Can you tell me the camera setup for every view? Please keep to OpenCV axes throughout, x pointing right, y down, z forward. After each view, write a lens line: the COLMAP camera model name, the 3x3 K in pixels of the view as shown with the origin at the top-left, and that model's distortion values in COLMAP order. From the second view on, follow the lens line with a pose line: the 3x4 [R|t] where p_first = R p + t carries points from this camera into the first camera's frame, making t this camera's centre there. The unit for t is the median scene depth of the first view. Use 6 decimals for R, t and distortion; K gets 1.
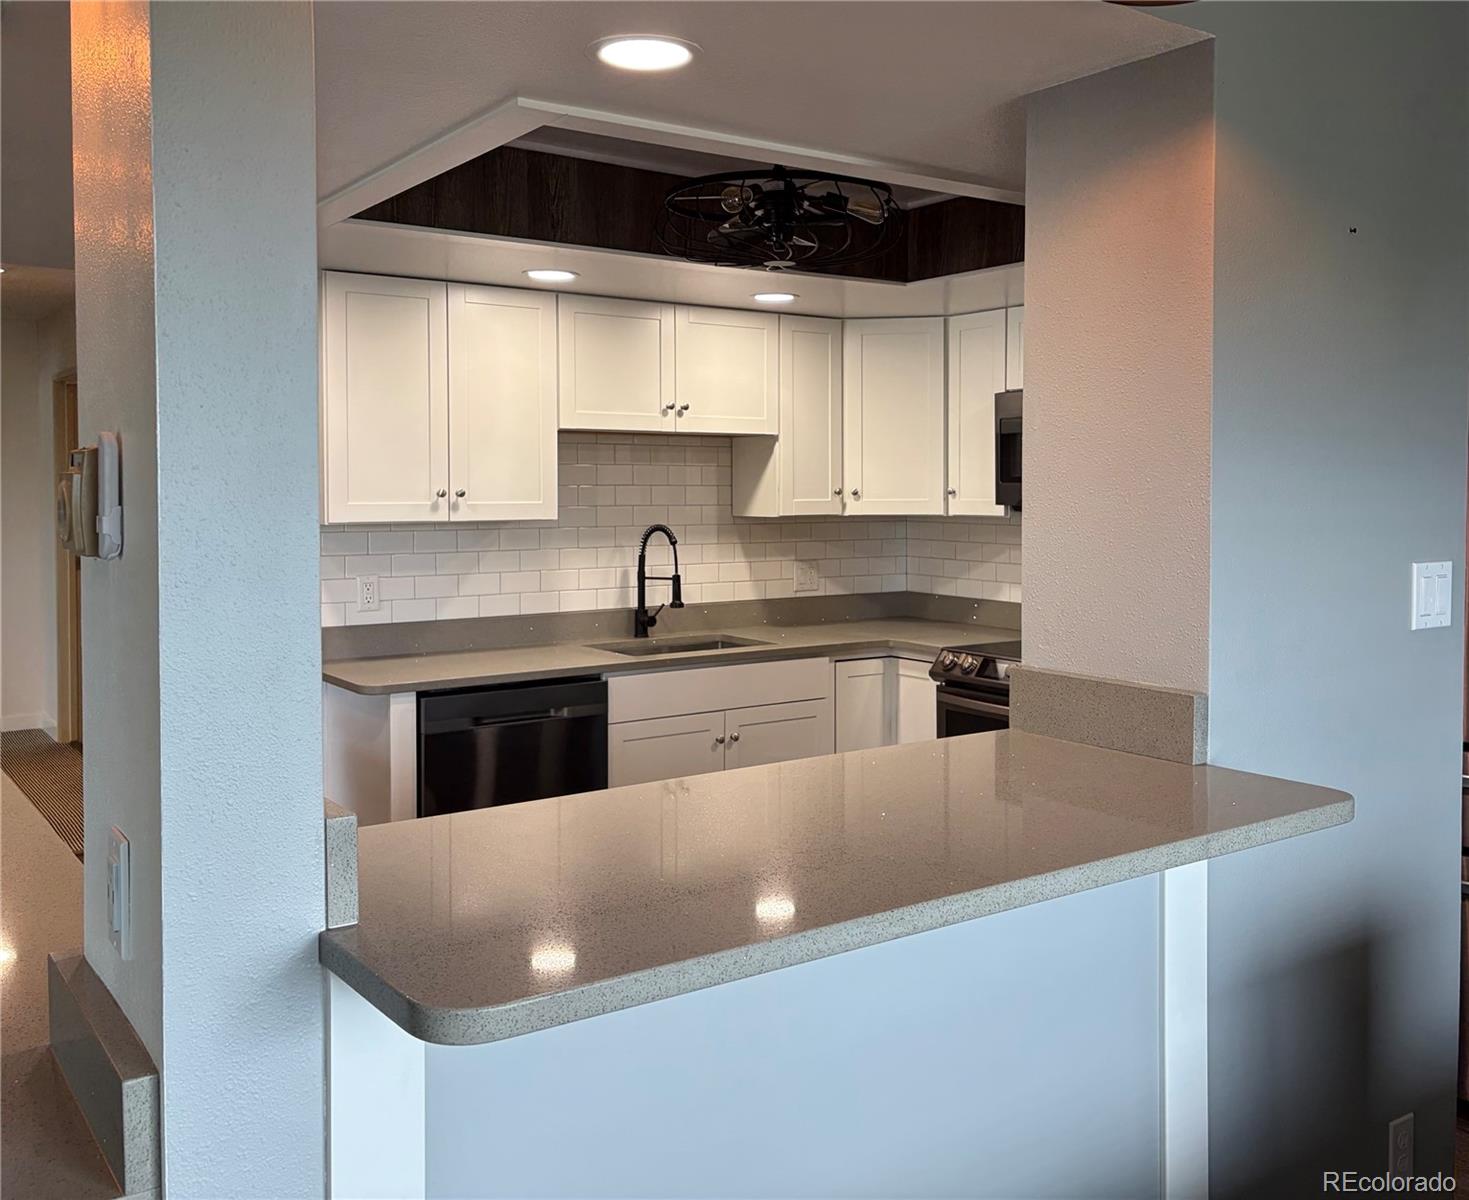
lens RADIAL K [[1368.8, 0, 759.5], [0, 1368.8, 513.1], [0, 0, 1]] dist [0.184409, -0.580468]
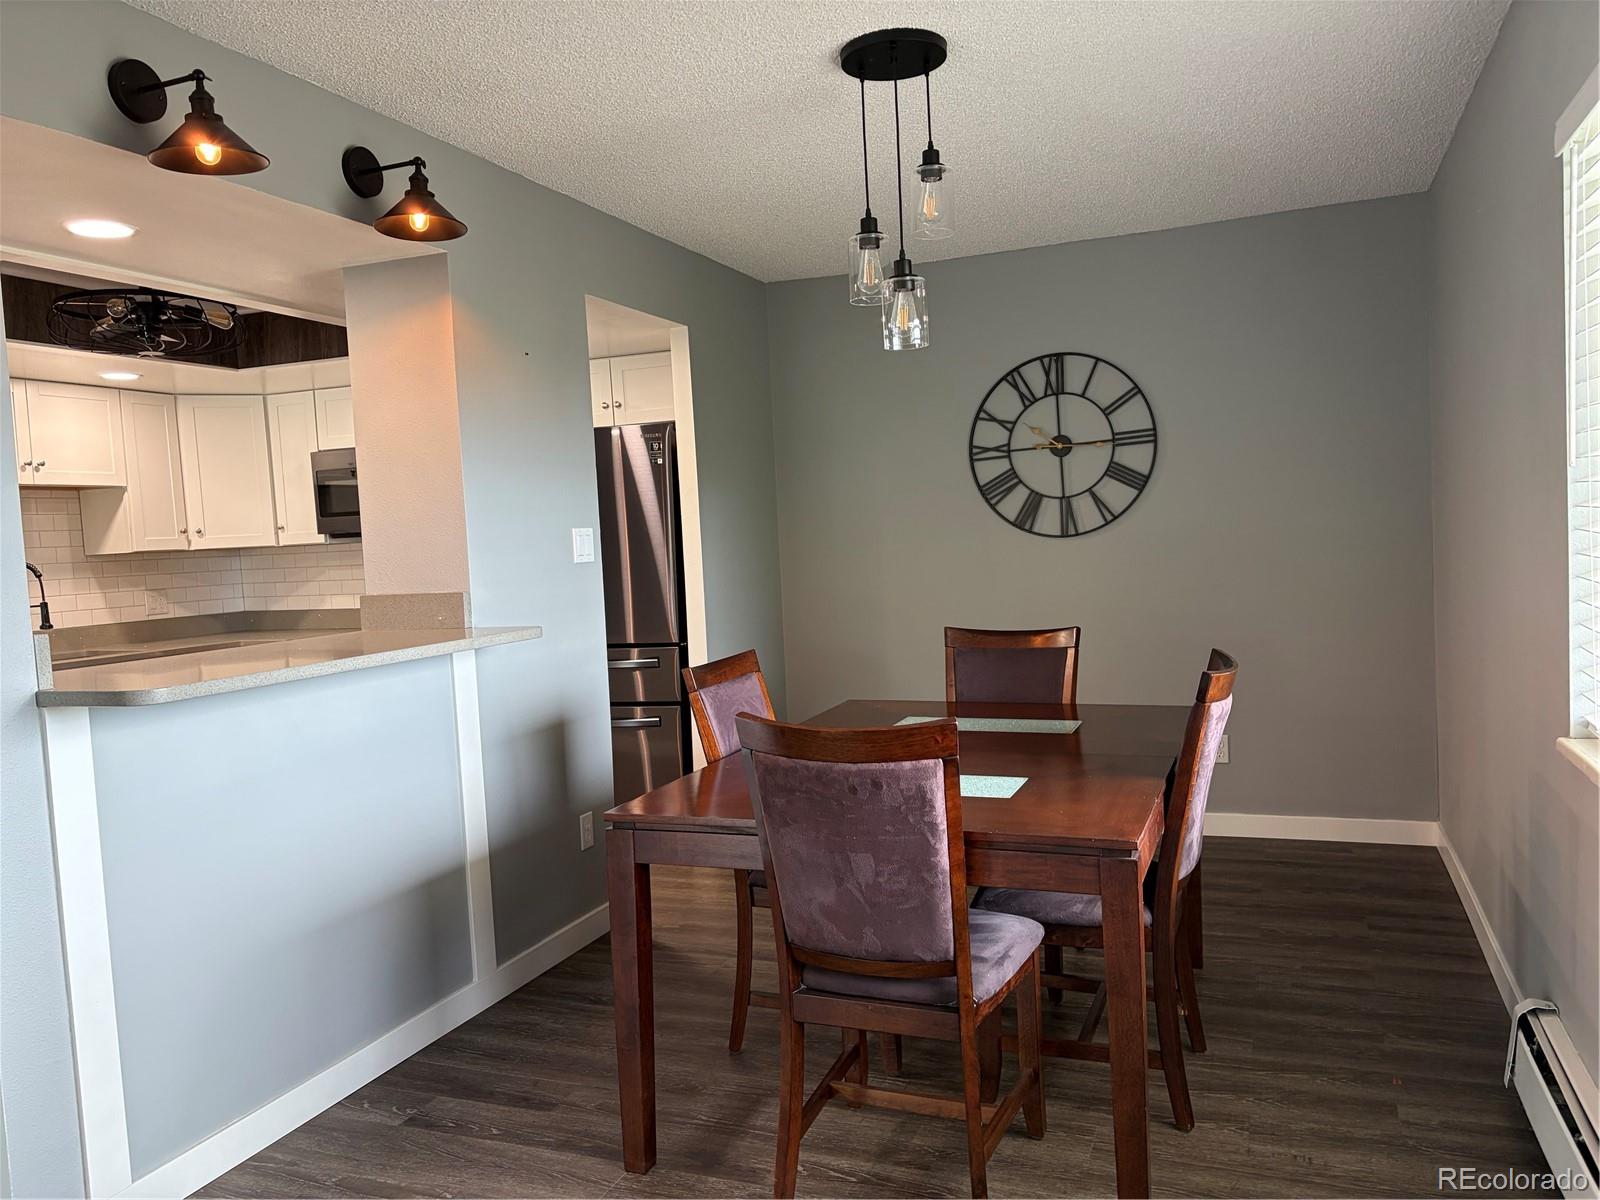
lens RADIAL K [[1202.4, 0, 800.0], [0, 1202.4, 600.0], [0, 0, 1]] dist [0.068388, -0.065206]
pose [[0.837968, -0.072657, 0.540861, -0.083713], [0.061537, 0.997357, 0.038641, 0.041870], [-0.542239, 0.000903, 0.840224, -0.273435]]
